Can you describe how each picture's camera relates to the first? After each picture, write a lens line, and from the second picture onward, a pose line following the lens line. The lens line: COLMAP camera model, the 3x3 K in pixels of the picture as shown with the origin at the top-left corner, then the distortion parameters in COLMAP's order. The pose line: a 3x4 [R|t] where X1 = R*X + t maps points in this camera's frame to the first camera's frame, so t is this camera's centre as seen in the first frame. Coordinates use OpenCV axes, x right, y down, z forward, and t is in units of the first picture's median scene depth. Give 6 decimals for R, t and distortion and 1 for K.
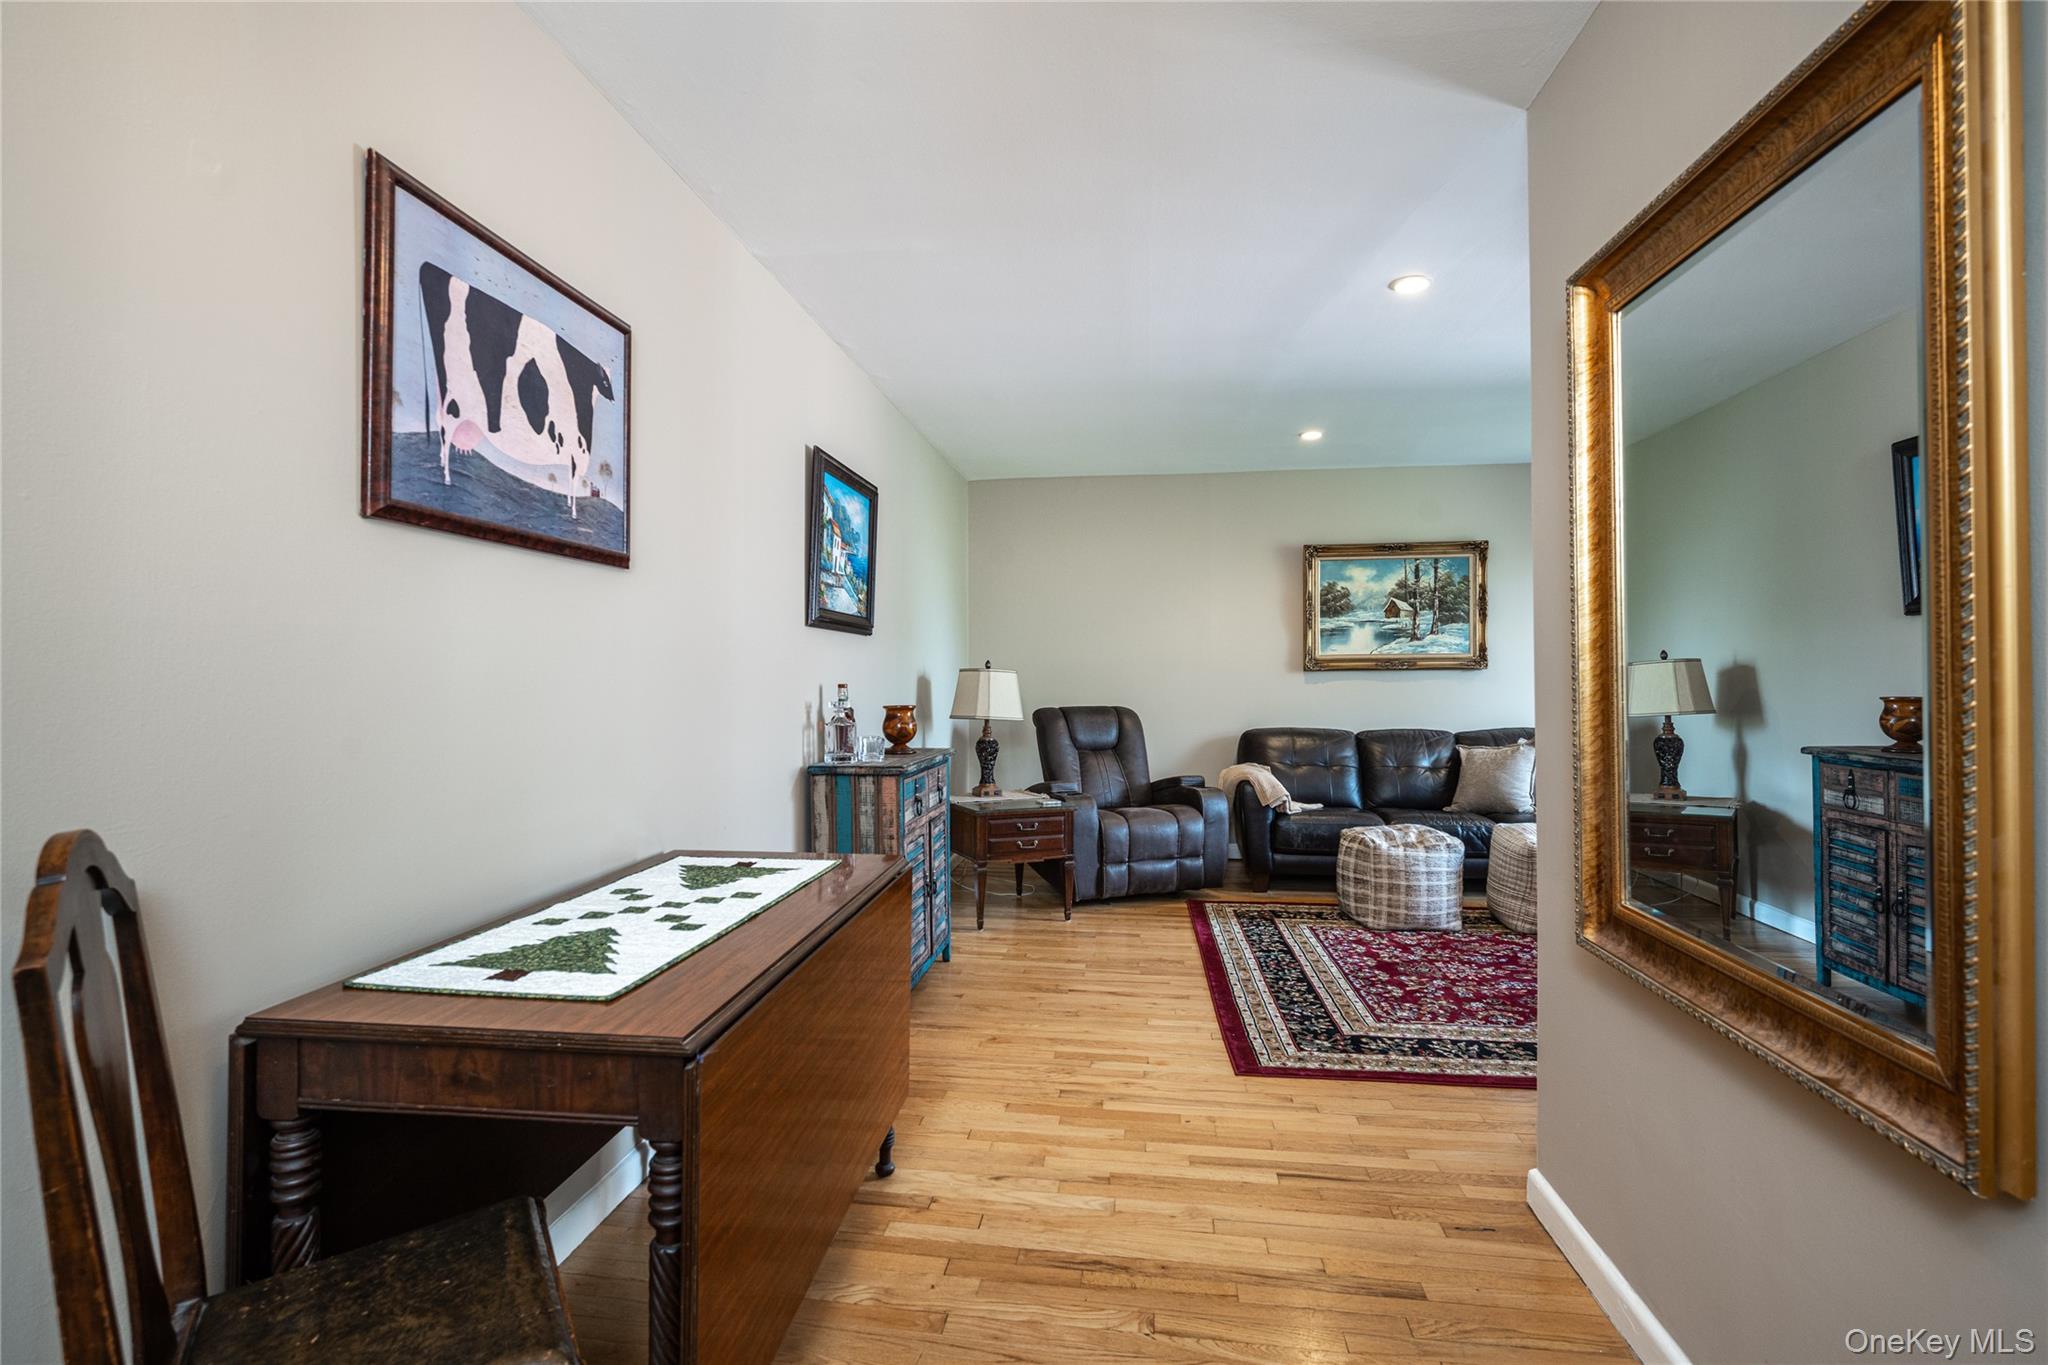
lens RADIAL K [[946.2, 0, 1024.0], [0, 946.2, 682.5], [0, 0, 1]] dist [0.001452, 0.000037]
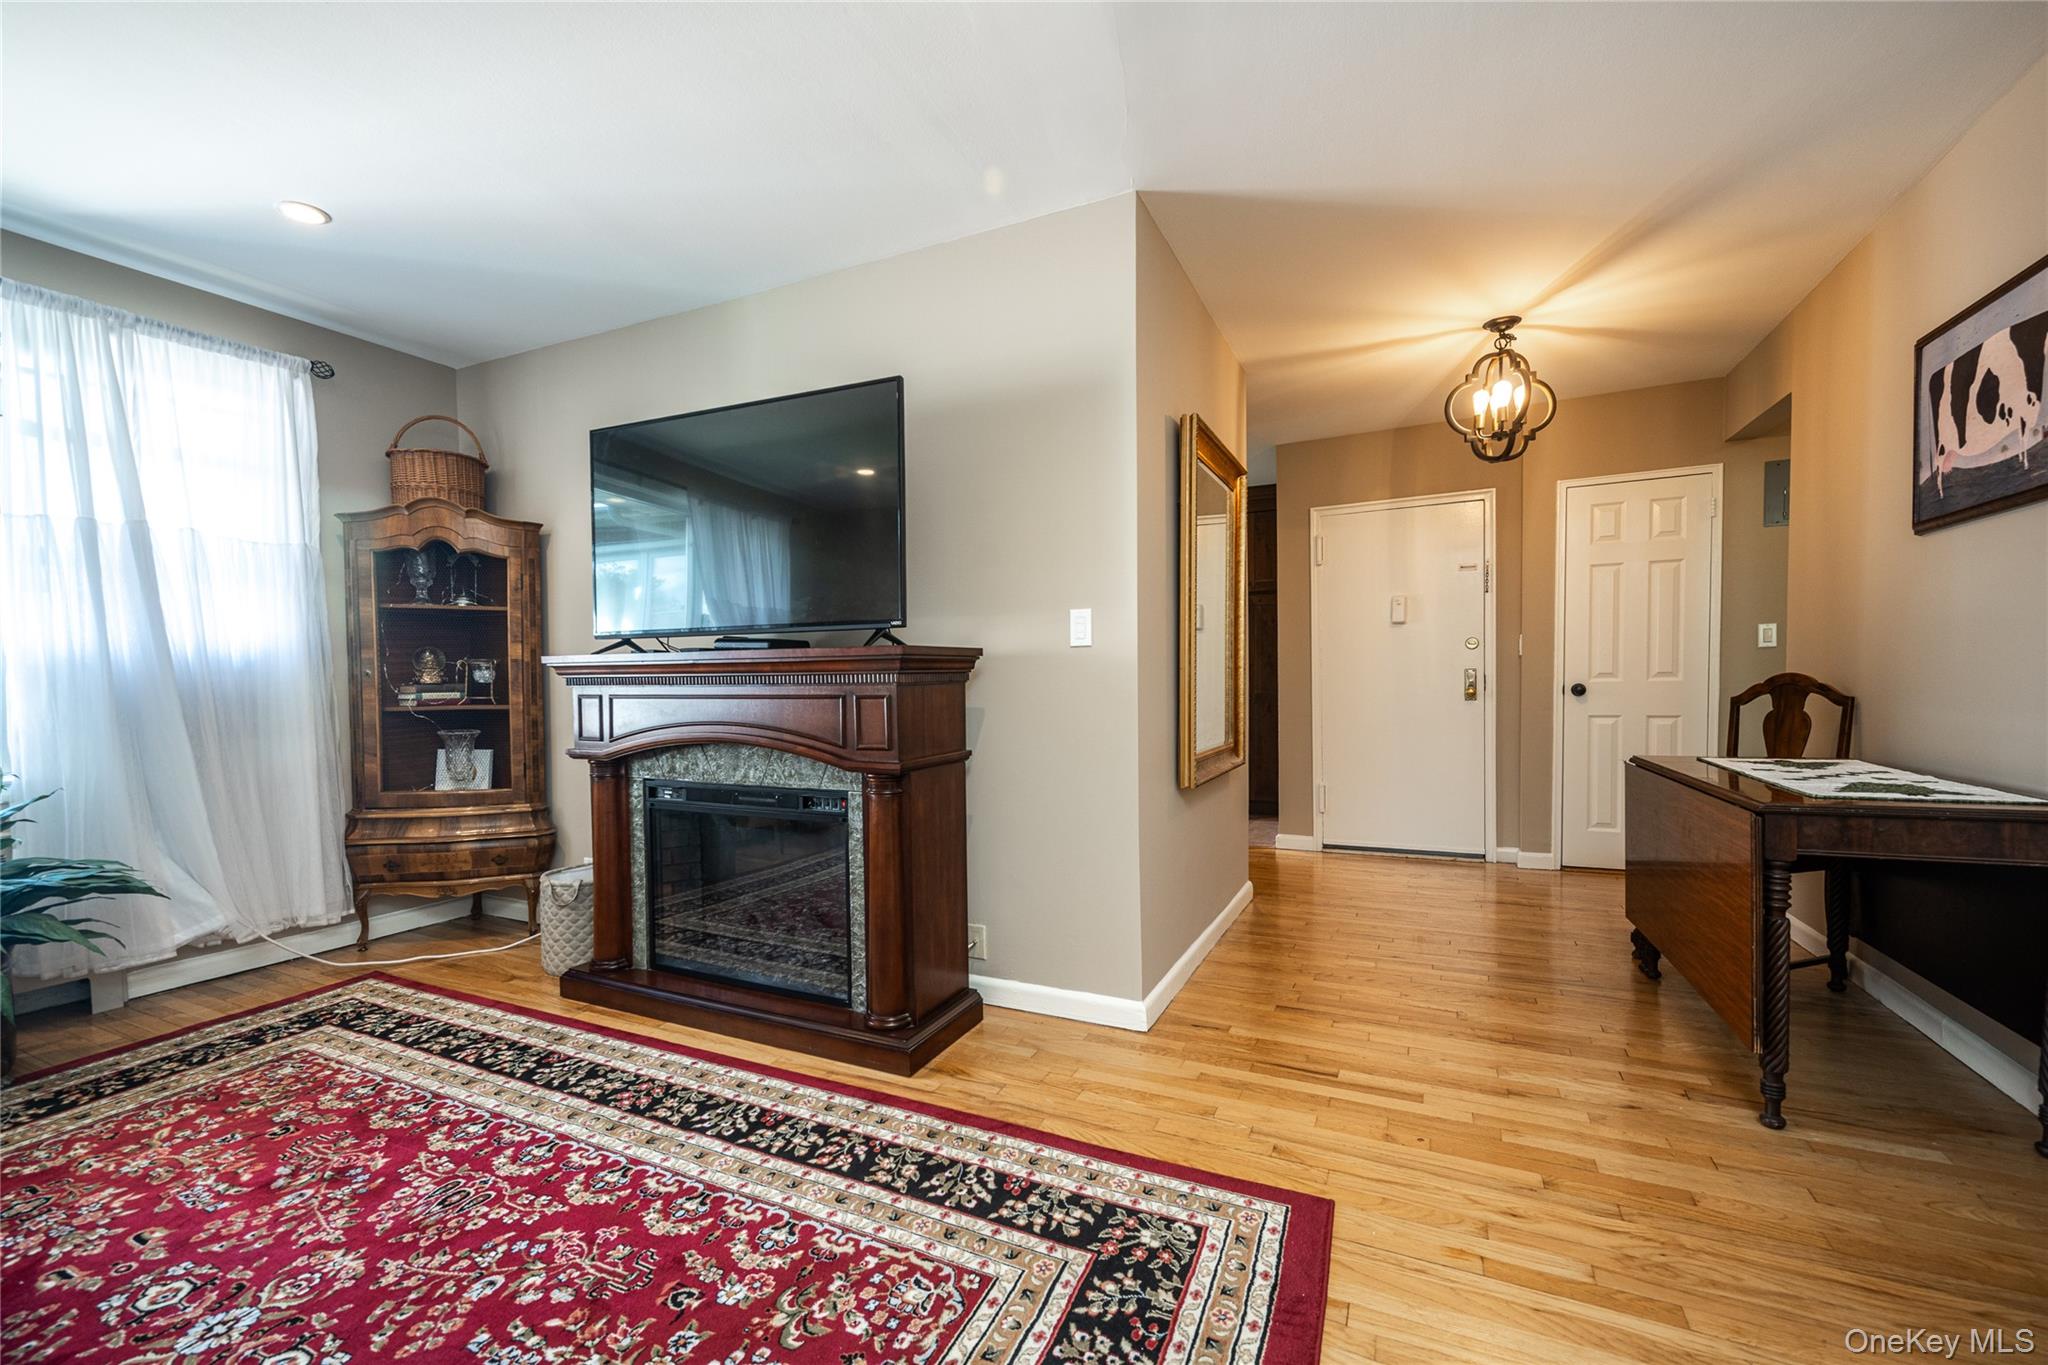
lens RADIAL K [[864.5, 0, 1000.3], [0, 864.5, 717.0], [0, 0, 1]] dist [-0.001419, 0.000238]
pose [[-0.946103, 0.004953, 0.323827, 0.213395], [0.021801, 0.998589, 0.048419, 0.028440], [-0.323131, 0.052869, -0.944876, 1.414854]]
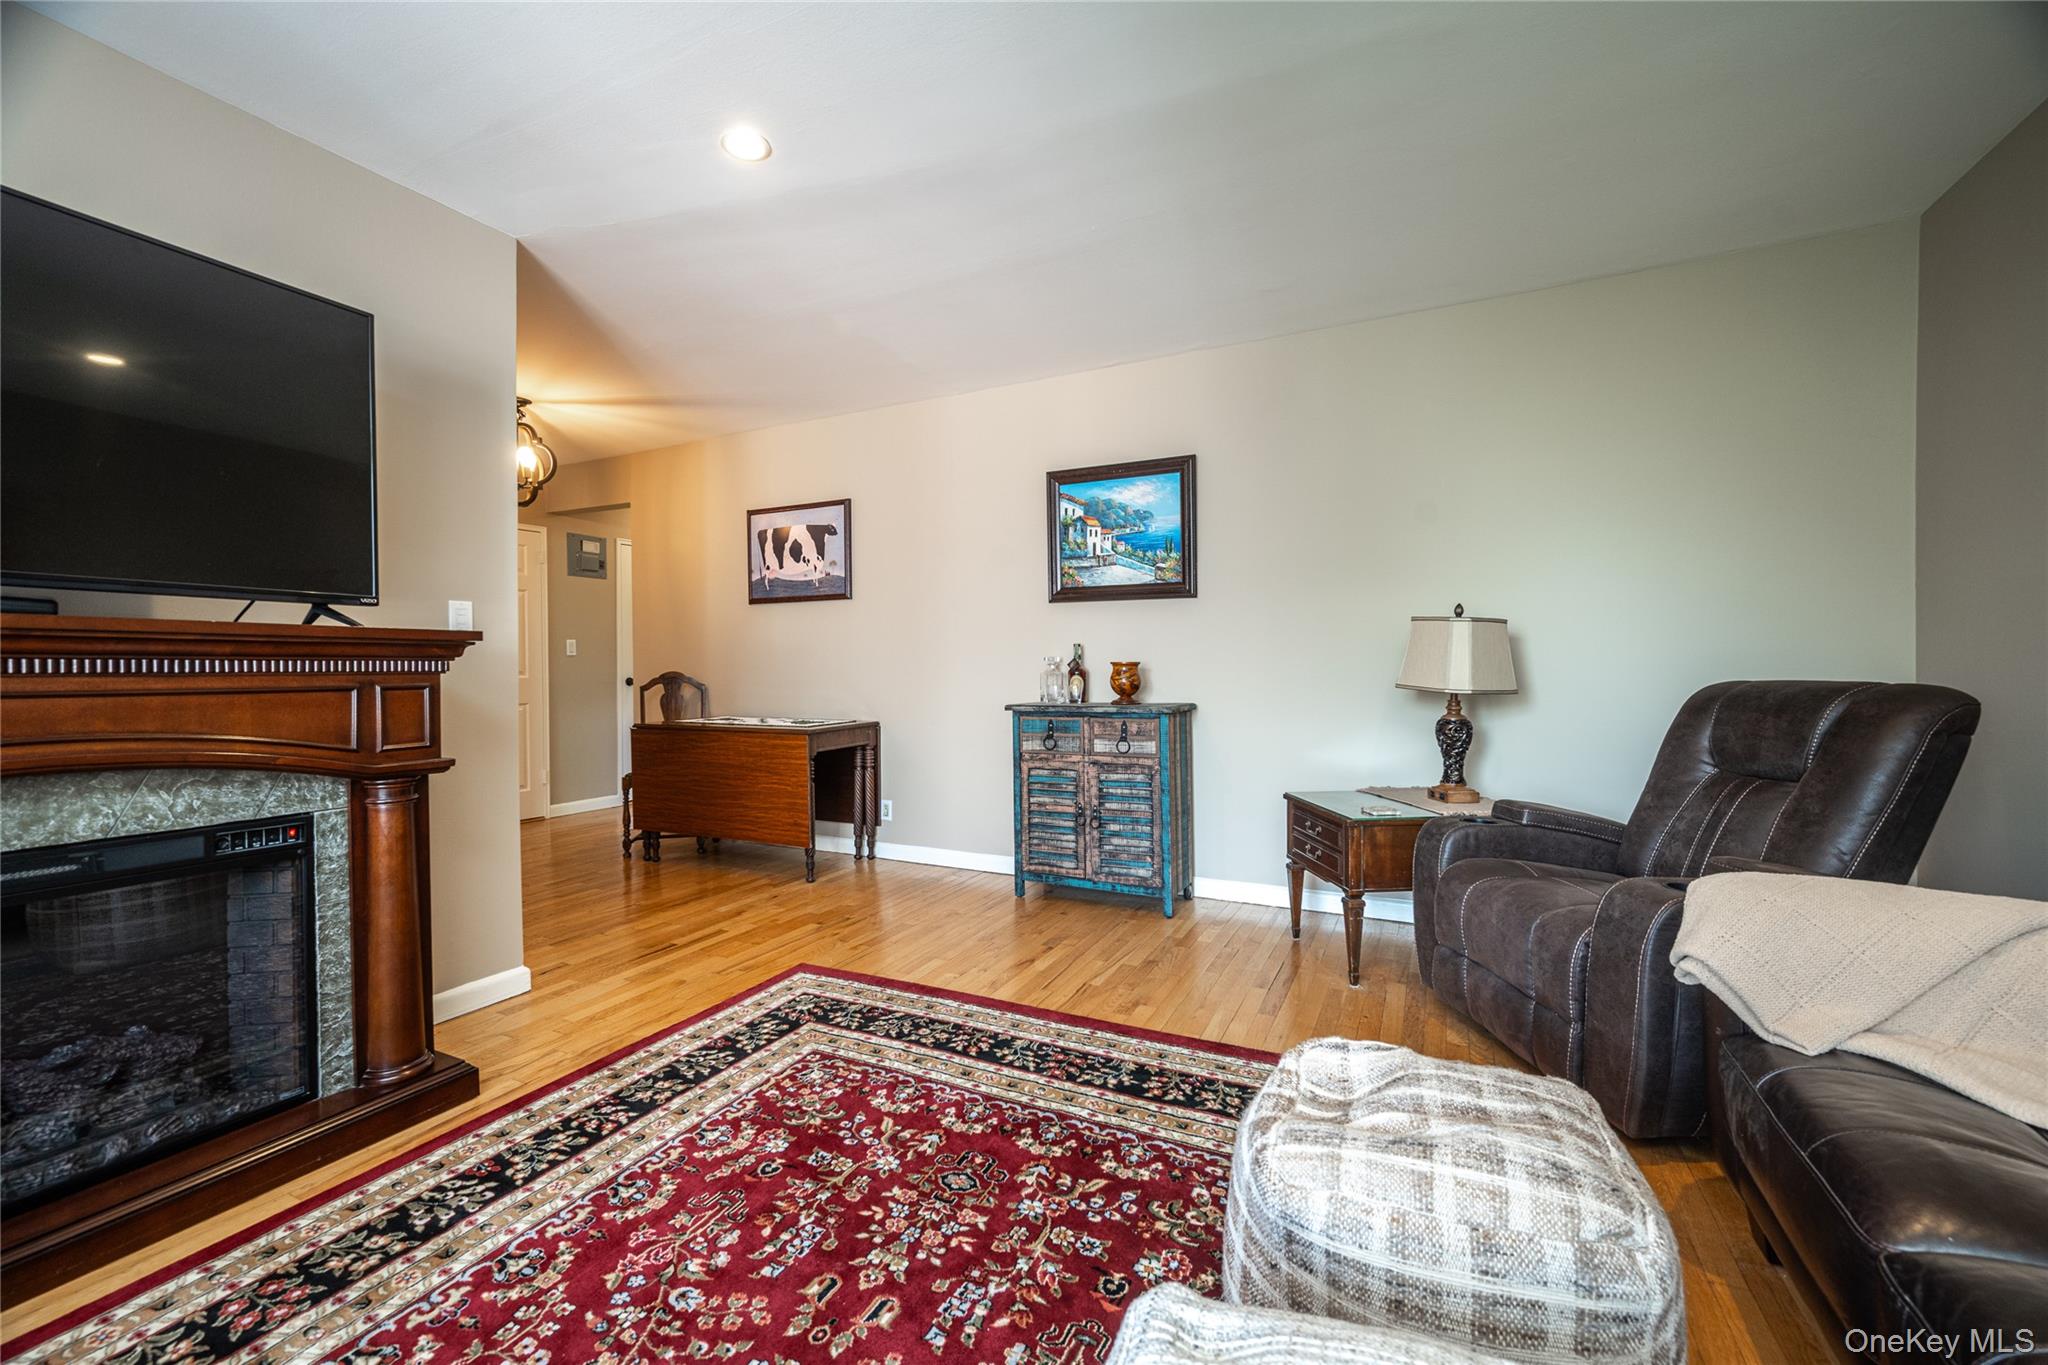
lens RADIAL K [[834.4, 0, 1024.0], [0, 834.4, 682.5], [0, 0, 1]] dist [-0.000432, 0.000011]
pose [[-0.313598, 0.025972, -0.949201, 0.974922], [0.003486, 0.999651, 0.026200, 0.026438], [0.949550, 0.004907, -0.313579, 1.377080]]
